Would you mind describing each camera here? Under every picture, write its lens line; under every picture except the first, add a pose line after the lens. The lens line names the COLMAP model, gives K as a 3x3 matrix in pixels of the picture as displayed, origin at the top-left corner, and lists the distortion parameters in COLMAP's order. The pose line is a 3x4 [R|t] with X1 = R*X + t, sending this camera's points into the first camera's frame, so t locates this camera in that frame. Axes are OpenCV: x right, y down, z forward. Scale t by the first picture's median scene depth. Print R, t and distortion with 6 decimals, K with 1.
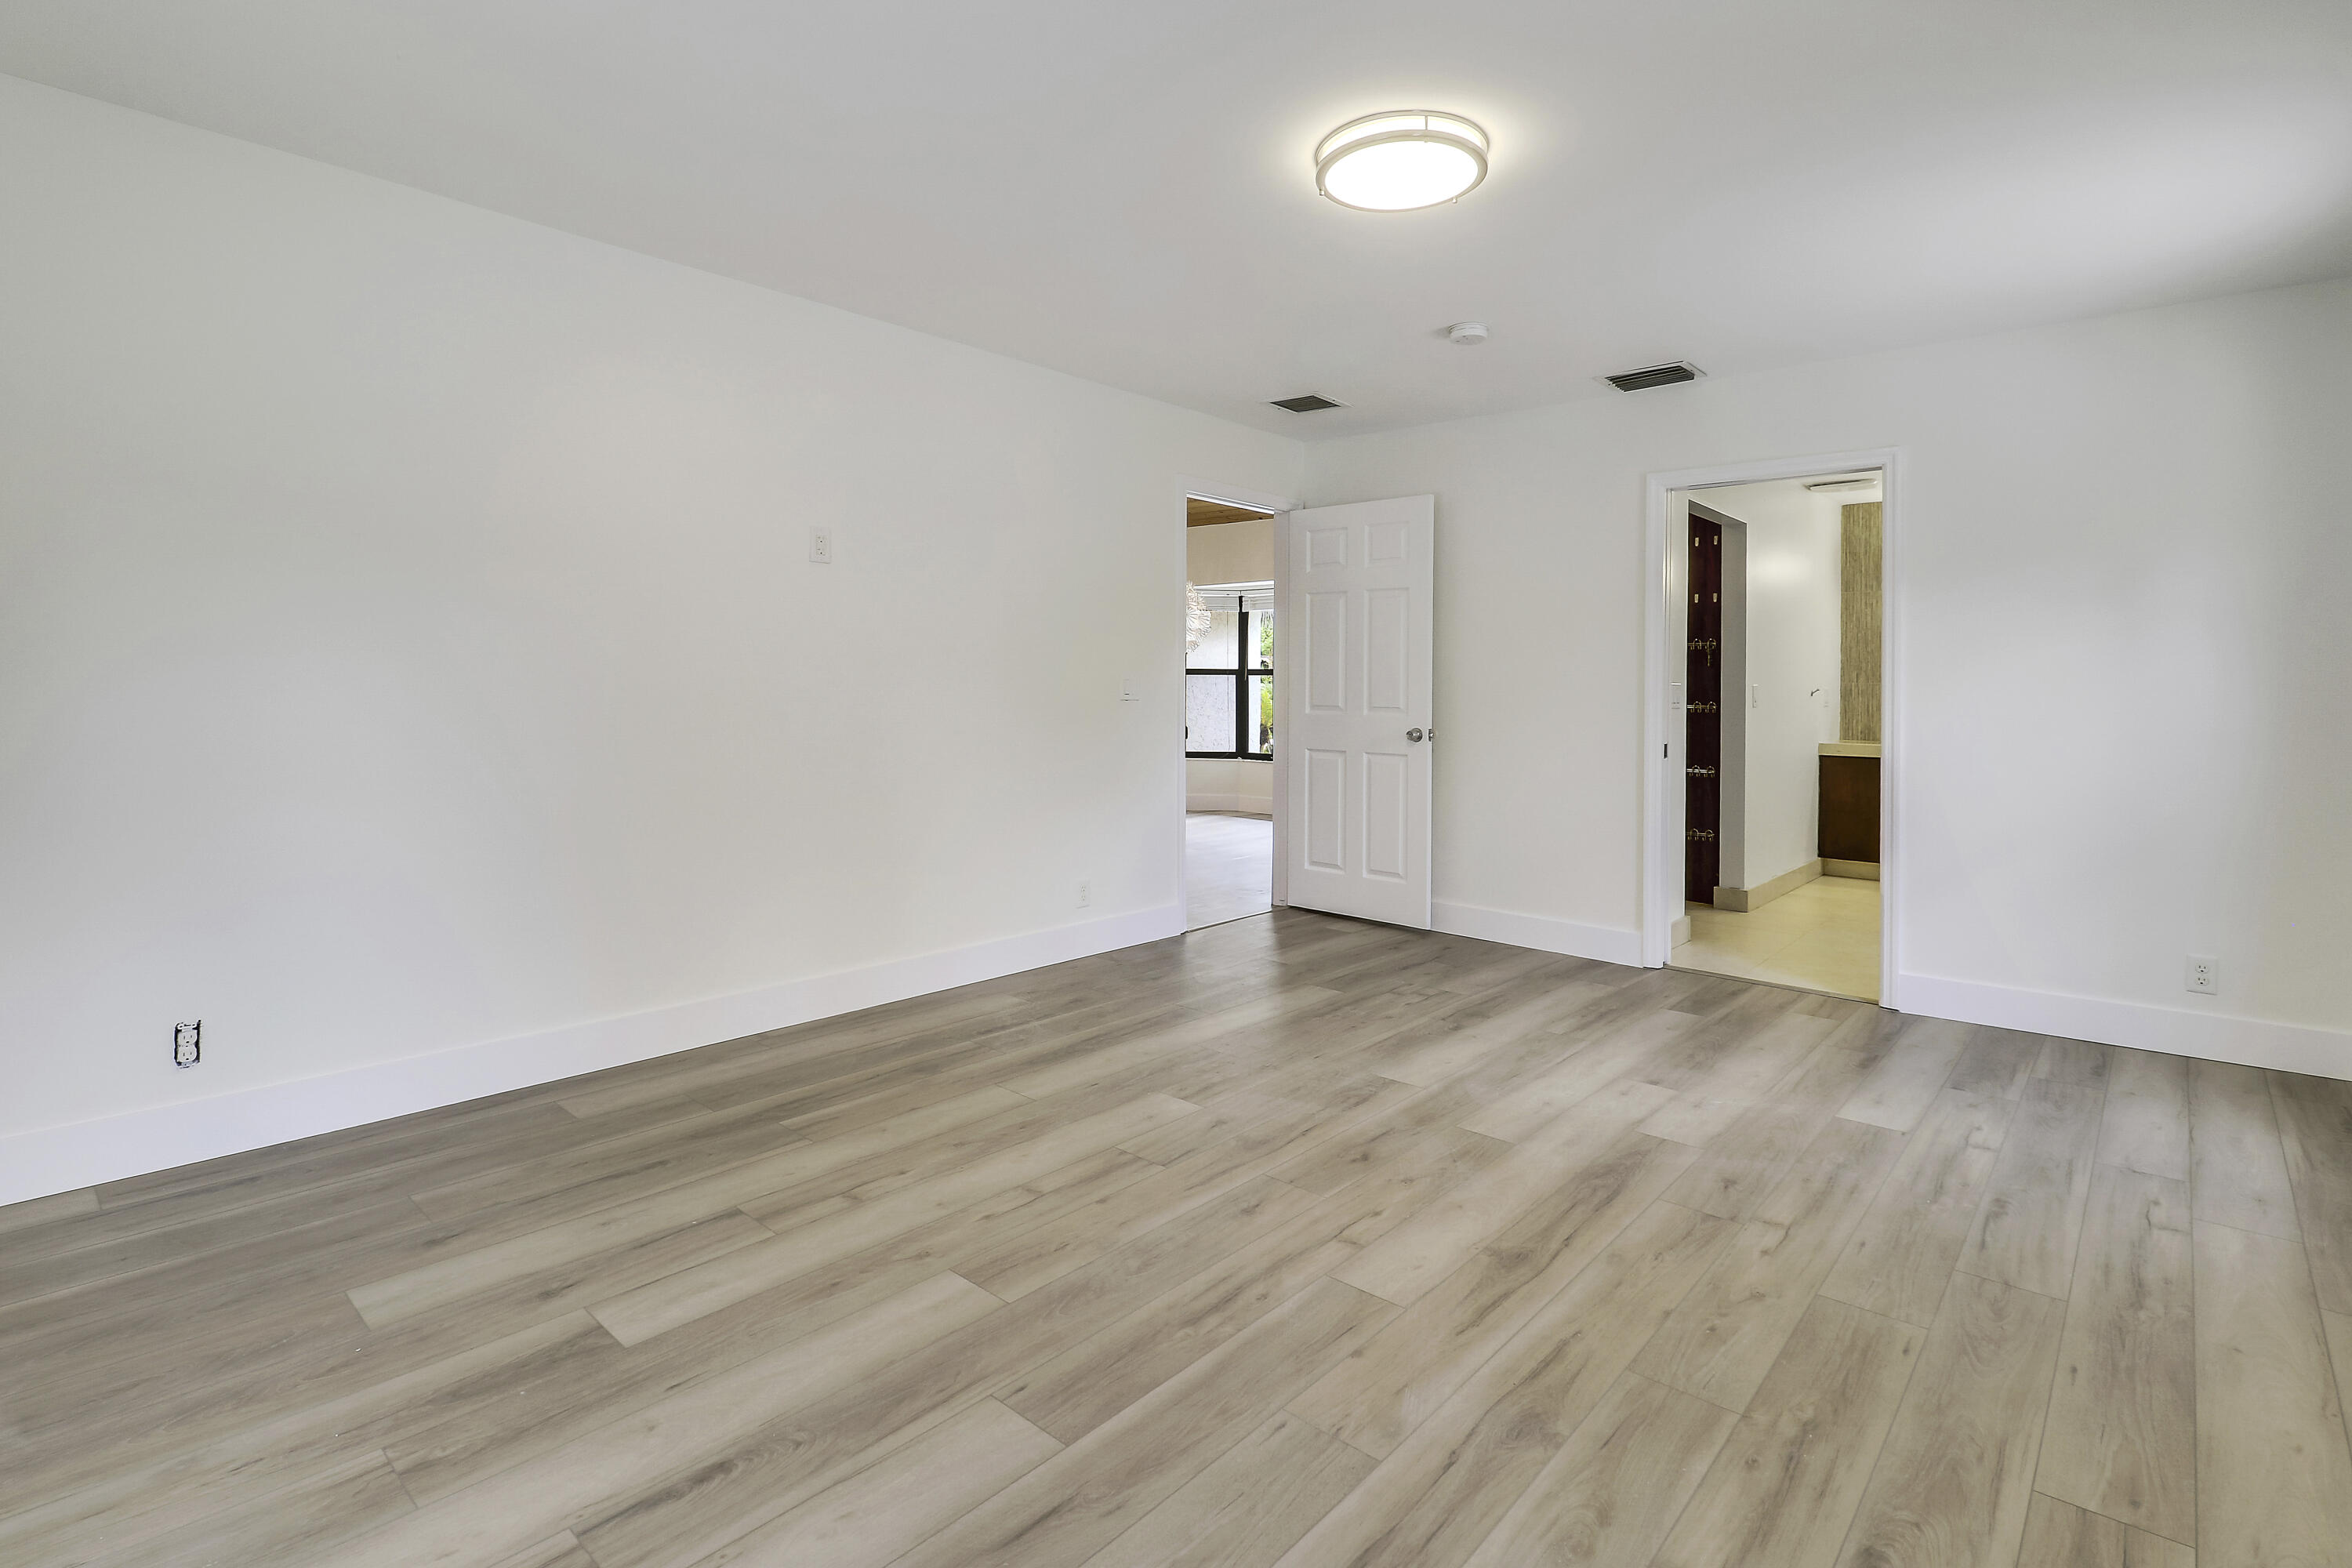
lens RADIAL K [[1104.7, 0, 1176.0], [0, 1104.7, 784.0], [0, 0, 1]] dist [0.071353, -0.000208]
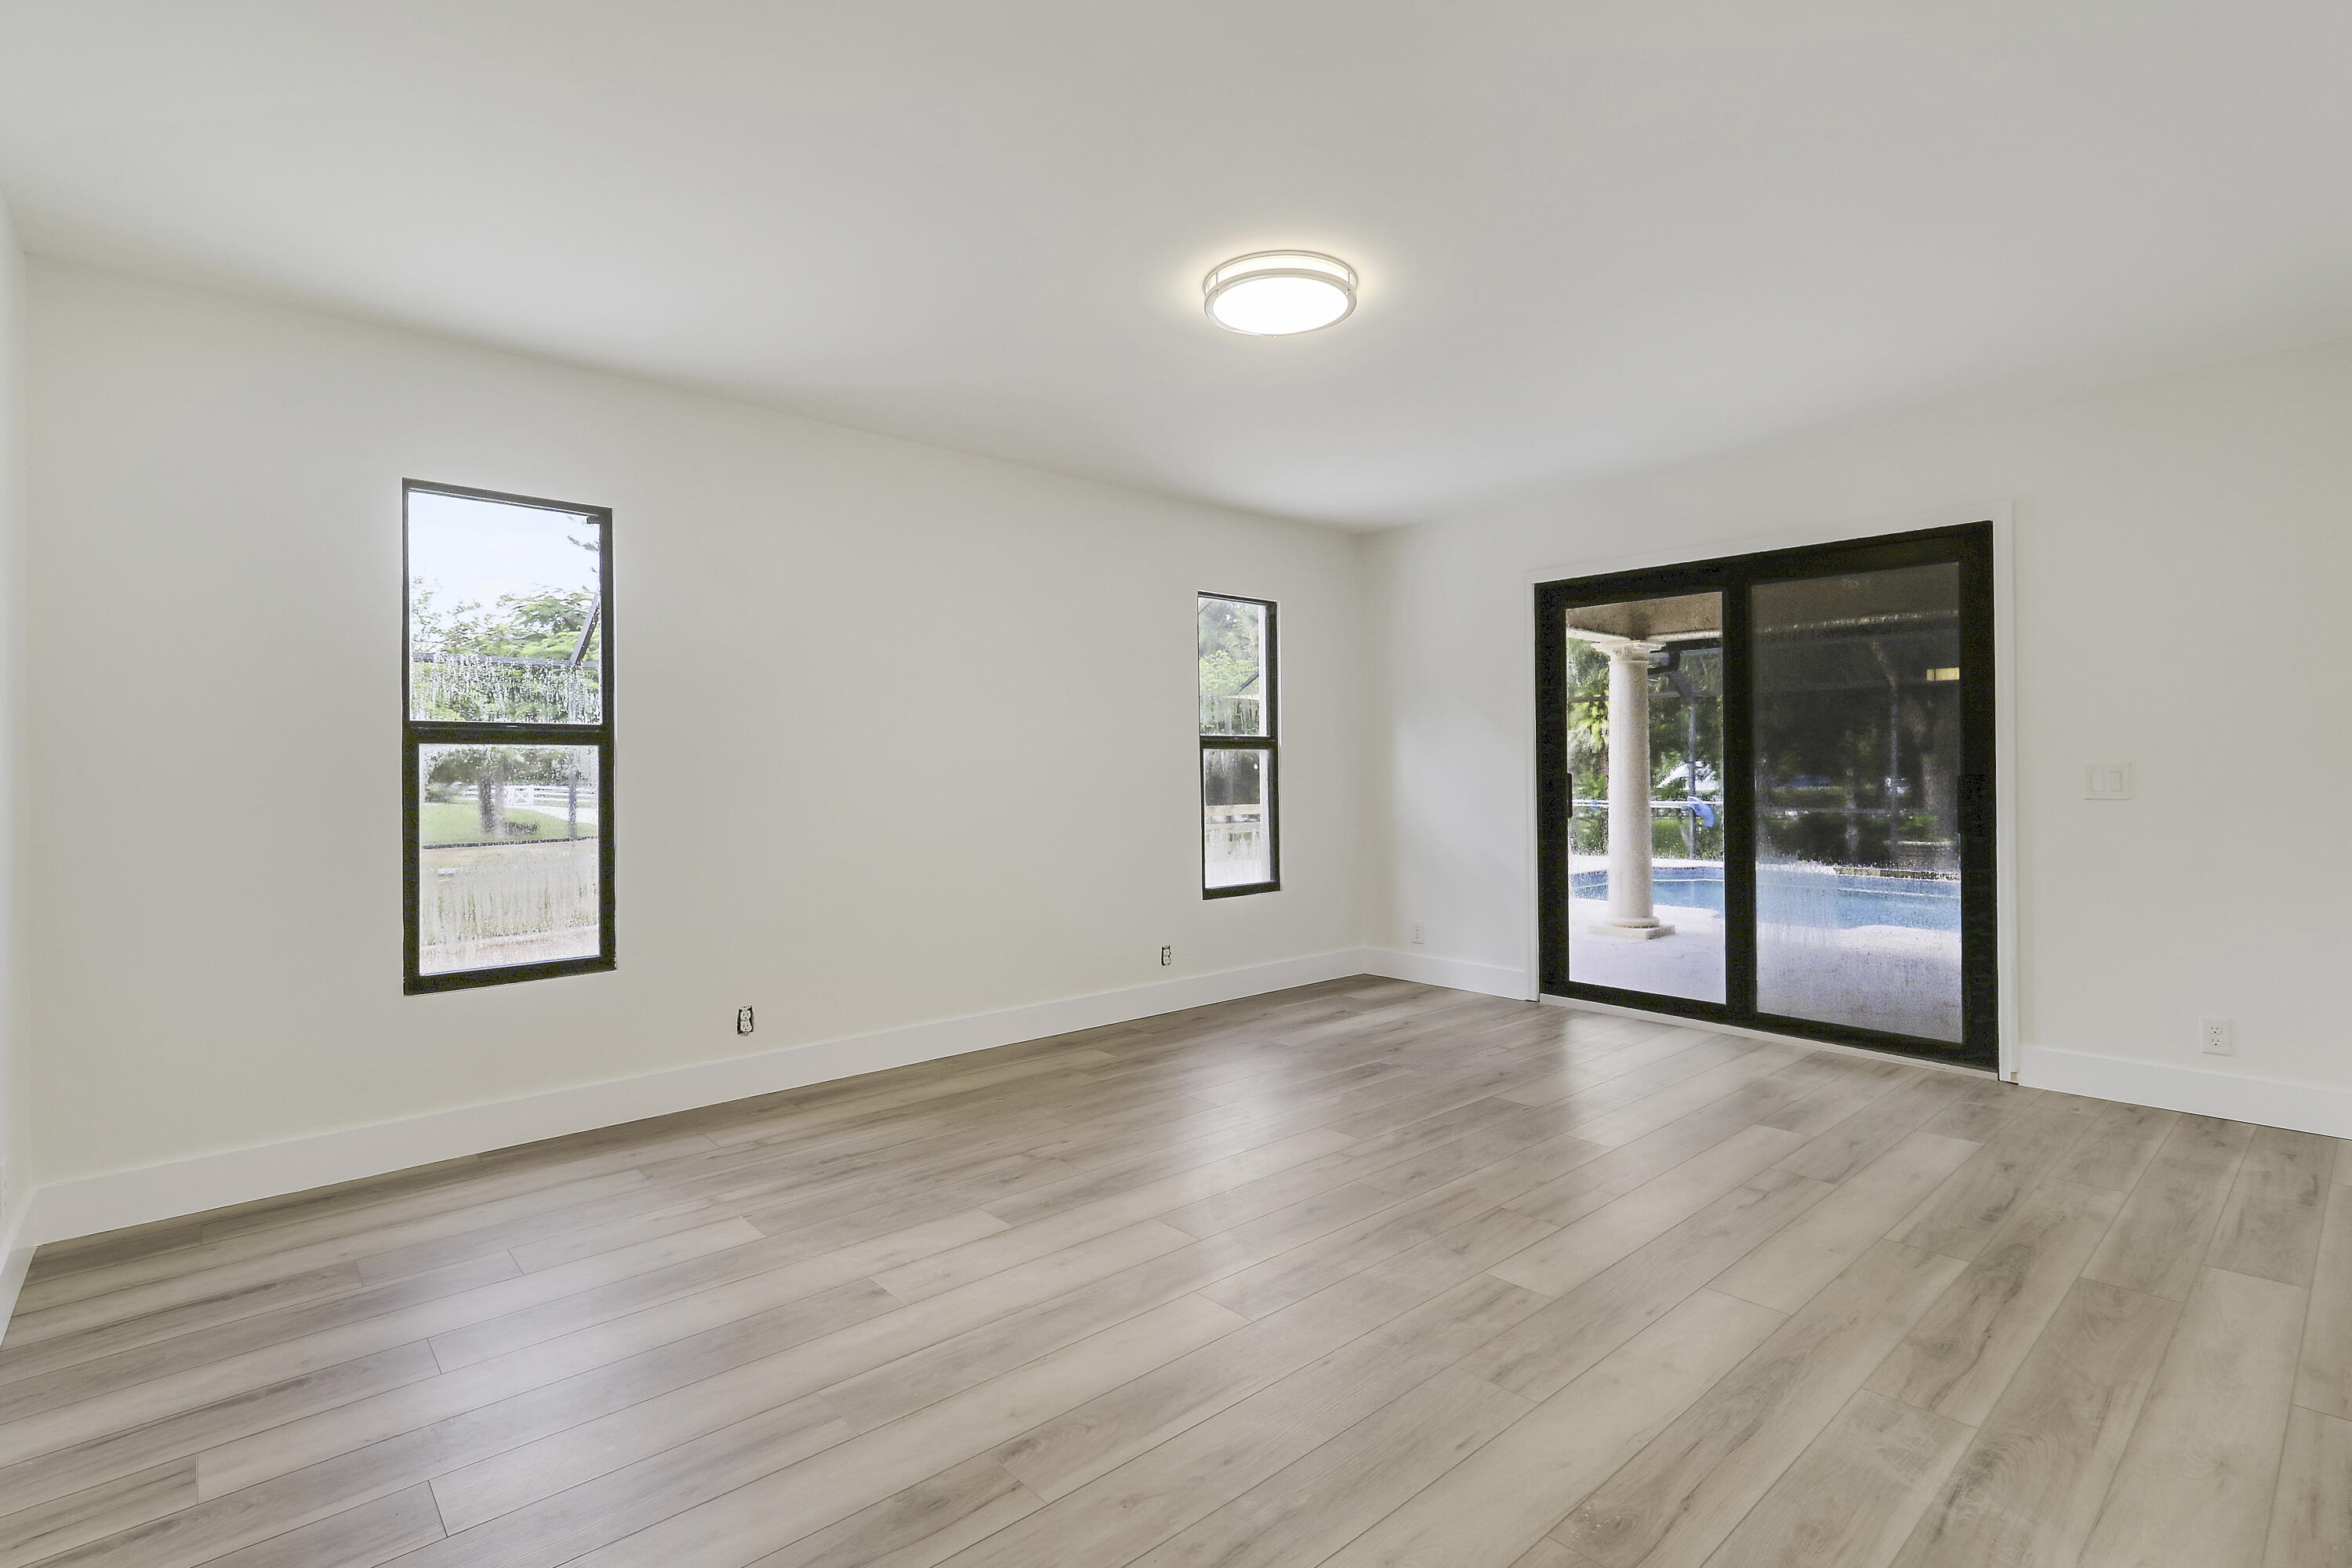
lens RADIAL K [[1099.9, 0, 1188.6], [0, 1099.9, 762.1], [0, 0, 1]] dist [-0.002950, -0.001095]
pose [[-0.994652, -0.008315, 0.102950, 0.190434], [0.000436, 0.996407, 0.084693, -0.181058], [-0.103284, 0.084285, -0.991074, 2.106302]]
